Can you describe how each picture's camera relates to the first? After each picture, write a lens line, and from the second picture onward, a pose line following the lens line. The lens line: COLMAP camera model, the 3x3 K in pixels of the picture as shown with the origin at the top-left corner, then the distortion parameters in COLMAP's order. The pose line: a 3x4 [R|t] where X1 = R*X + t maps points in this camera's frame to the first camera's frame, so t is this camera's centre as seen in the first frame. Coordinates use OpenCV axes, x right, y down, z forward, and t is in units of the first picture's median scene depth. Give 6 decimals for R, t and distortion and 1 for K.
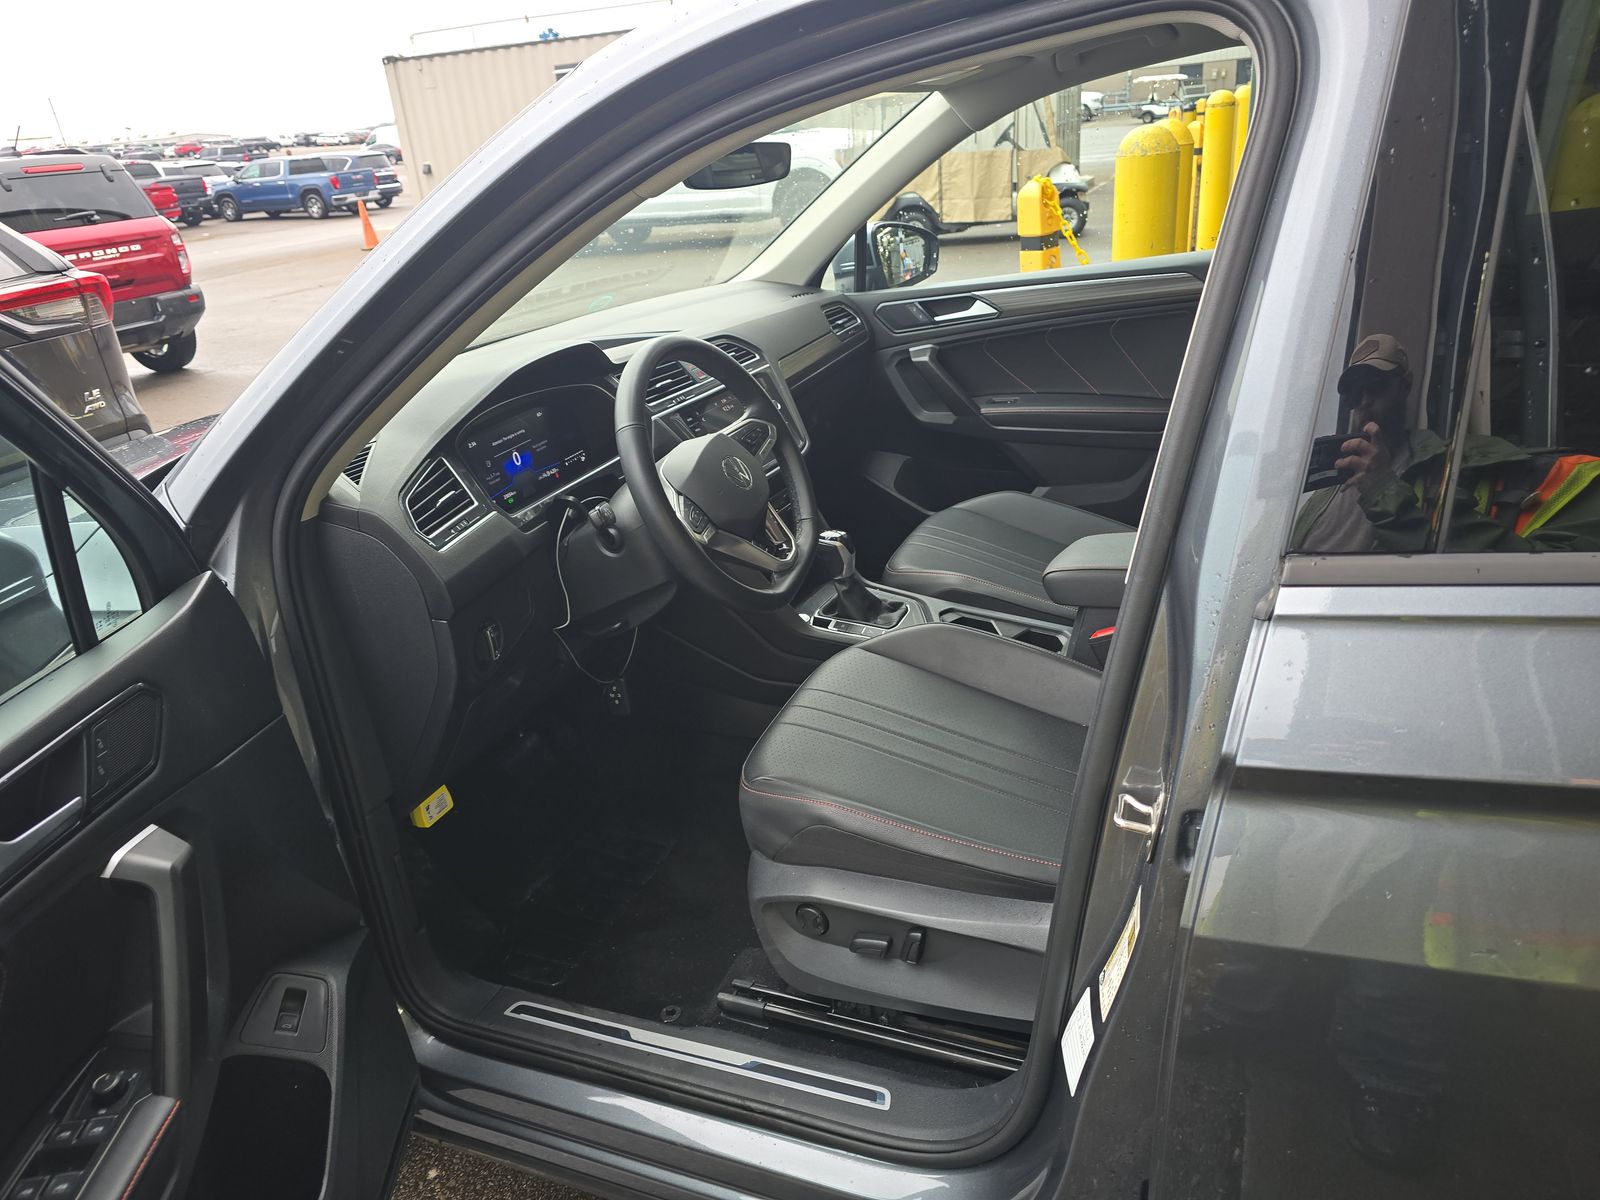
lens RADIAL K [[1077.0, 0, 800.0], [0, 1077.0, 600.0], [0, 0, 1]] dist [0.037725, -0.061577]
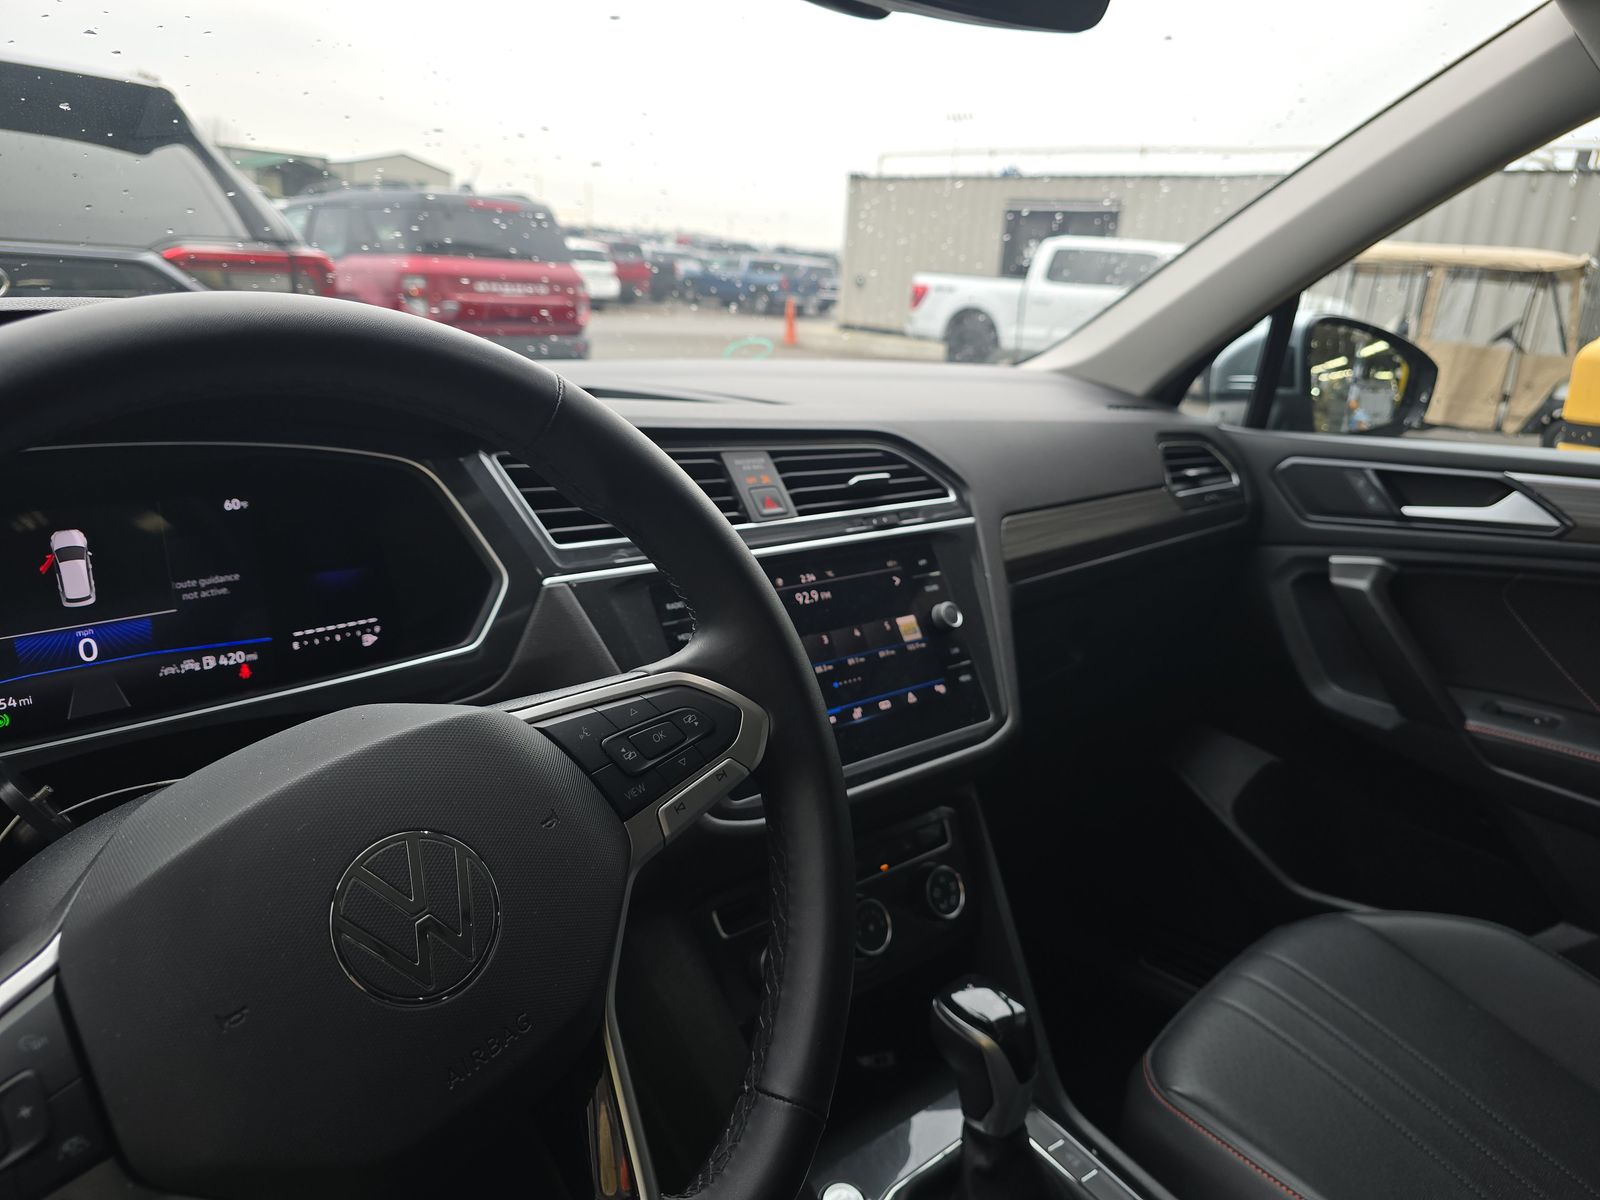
lens RADIAL K [[1077.0, 0, 800.0], [0, 1077.0, 600.0], [0, 0, 1]] dist [0.037725, -0.061577]
pose [[0.915981, 0.242180, -0.319886, 0.042698], [-0.279024, 0.957419, -0.074128, -0.110746], [0.288312, 0.157156, 0.944552, 0.470267]]
